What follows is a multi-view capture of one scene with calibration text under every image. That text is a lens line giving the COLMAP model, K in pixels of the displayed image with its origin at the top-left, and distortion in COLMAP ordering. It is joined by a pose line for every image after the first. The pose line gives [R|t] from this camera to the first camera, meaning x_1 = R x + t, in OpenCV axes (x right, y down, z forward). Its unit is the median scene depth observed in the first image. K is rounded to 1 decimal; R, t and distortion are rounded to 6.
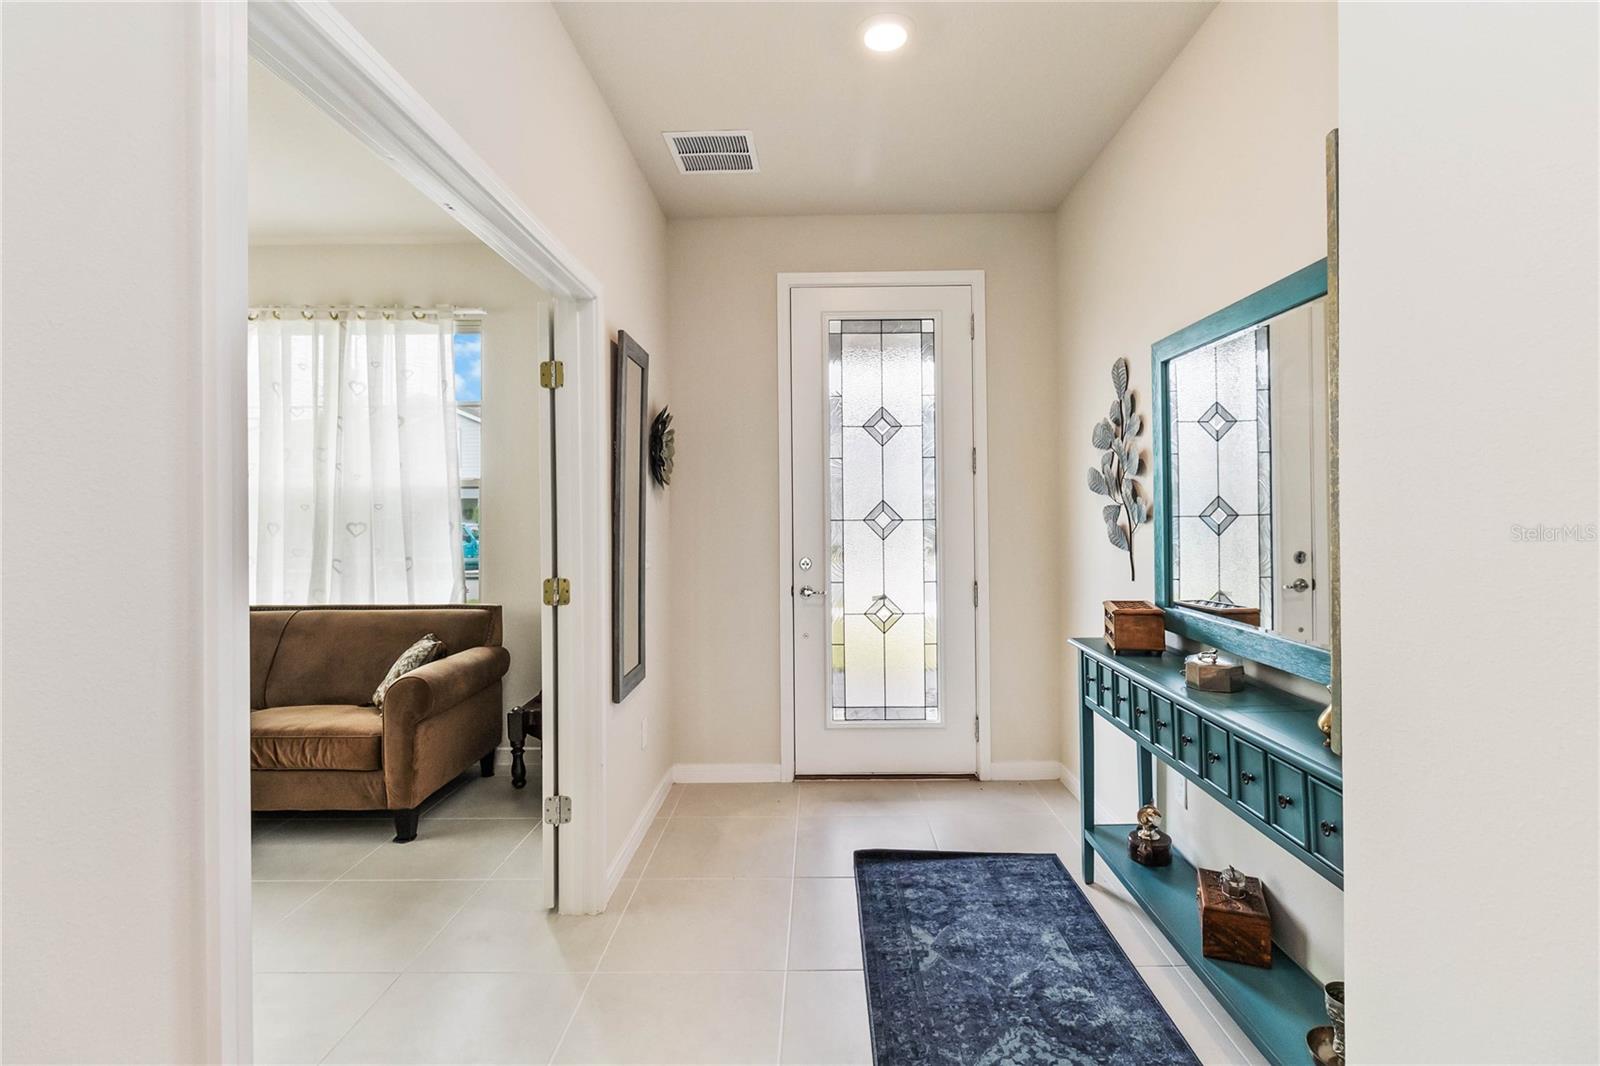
lens RADIAL K [[763.1, 0, 798.1], [0, 763.1, 505.7], [0, 0, 1]] dist [0.002080, -0.000227]
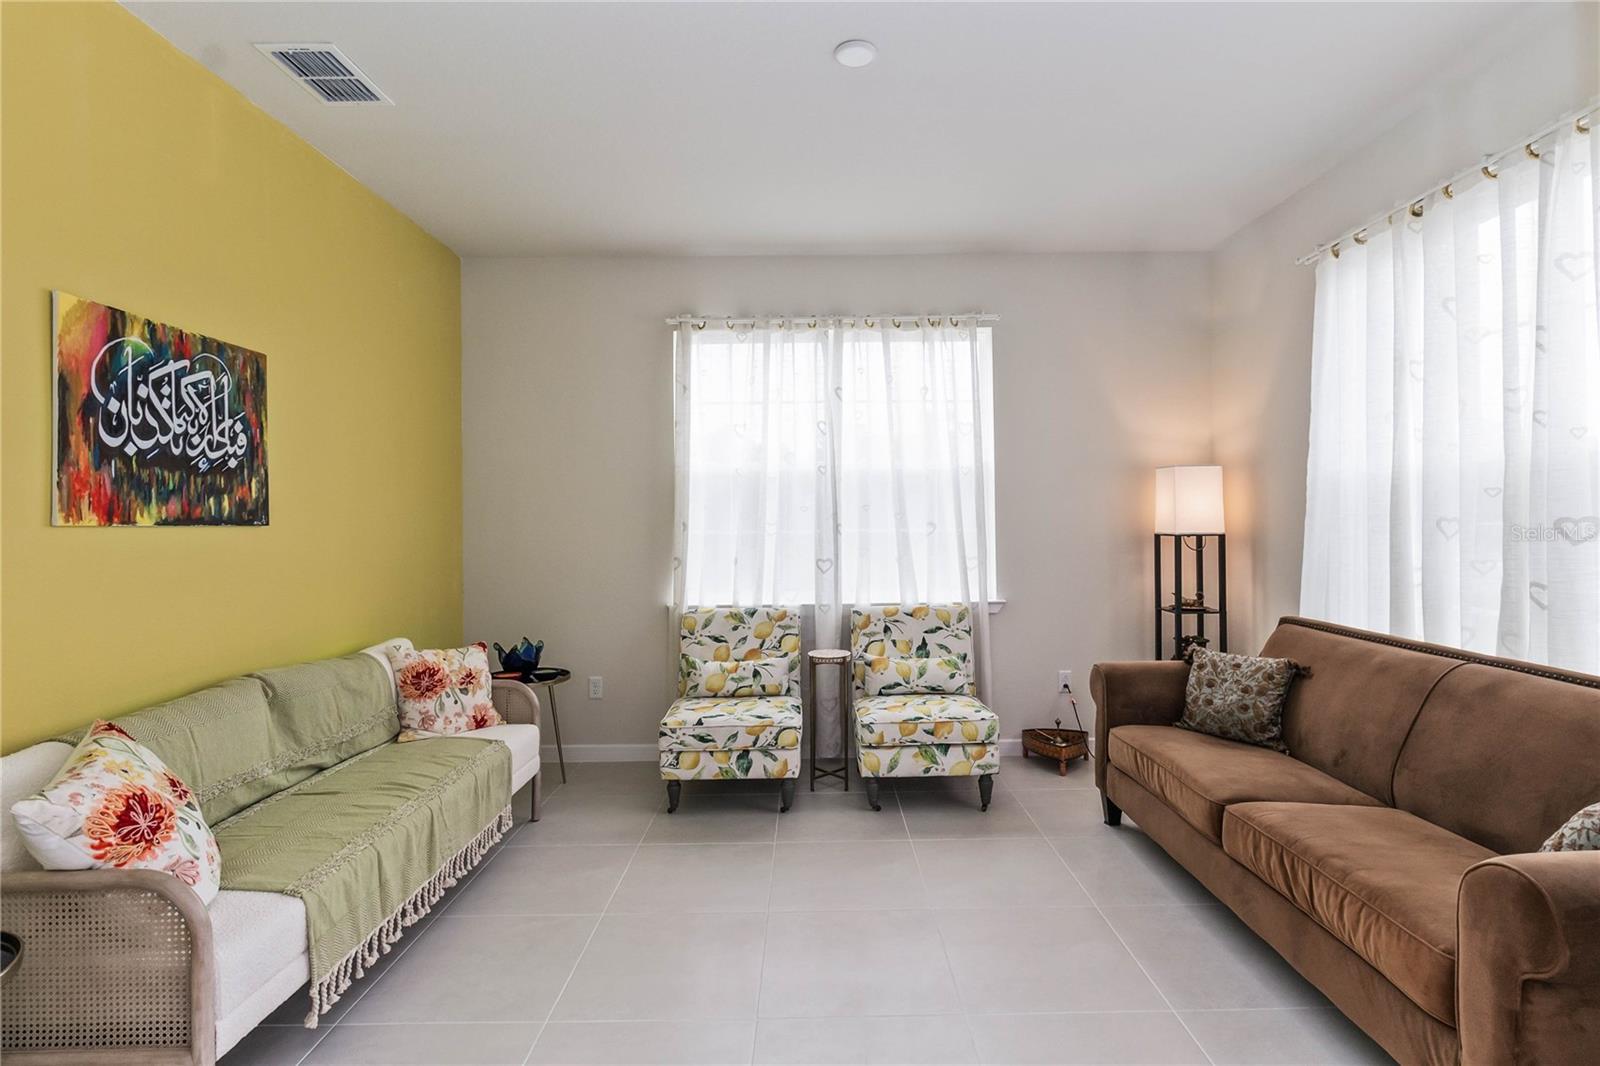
lens RADIAL K [[761.6, 0, 812.3], [0, 761.6, 534.4], [0, 0, 1]] dist [0.005216, -0.000180]
pose [[0.041822, 0.018997, -0.998944, -0.069761], [0.028071, 0.999402, 0.020180, 0.008396], [0.998731, -0.028885, 0.041263, 0.468032]]
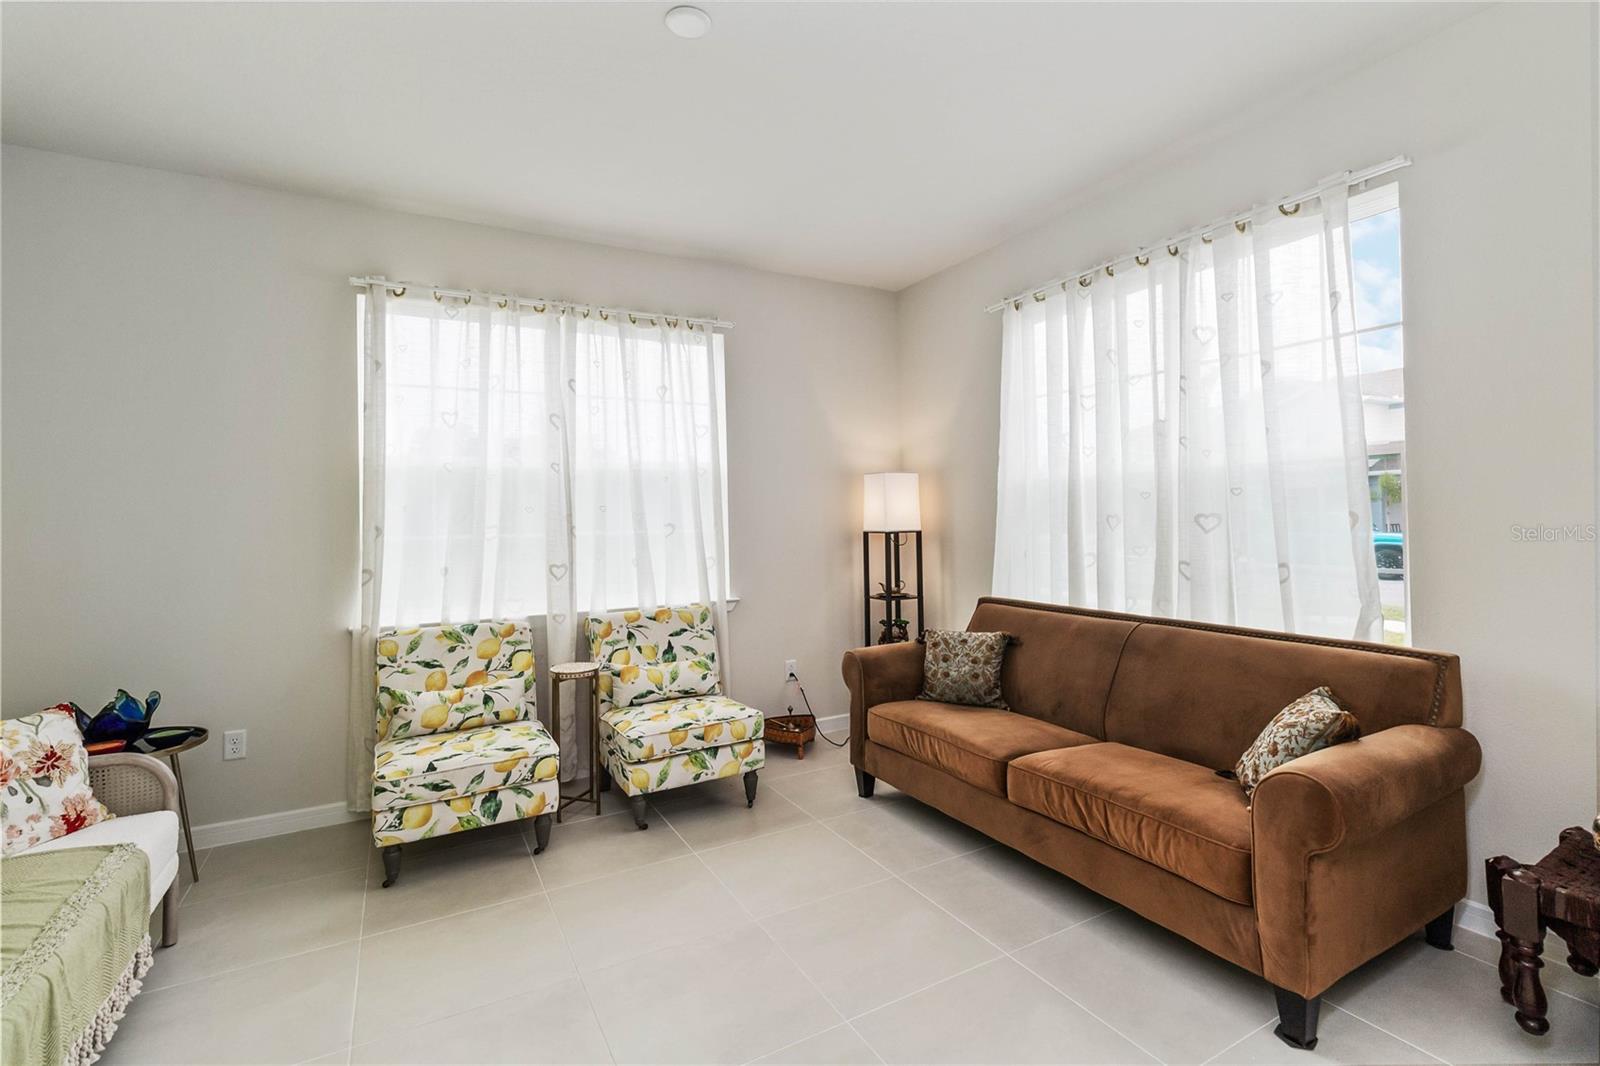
lens RADIAL K [[723.1, 0, 819.1], [0, 723.1, 519.1], [0, 0, 1]] dist [0.000717, -0.000063]
pose [[0.517407, -0.007218, -0.855709, -0.176741], [0.033105, 0.999385, 0.011587, 0.006831], [0.855099, -0.034324, 0.517327, 0.322211]]
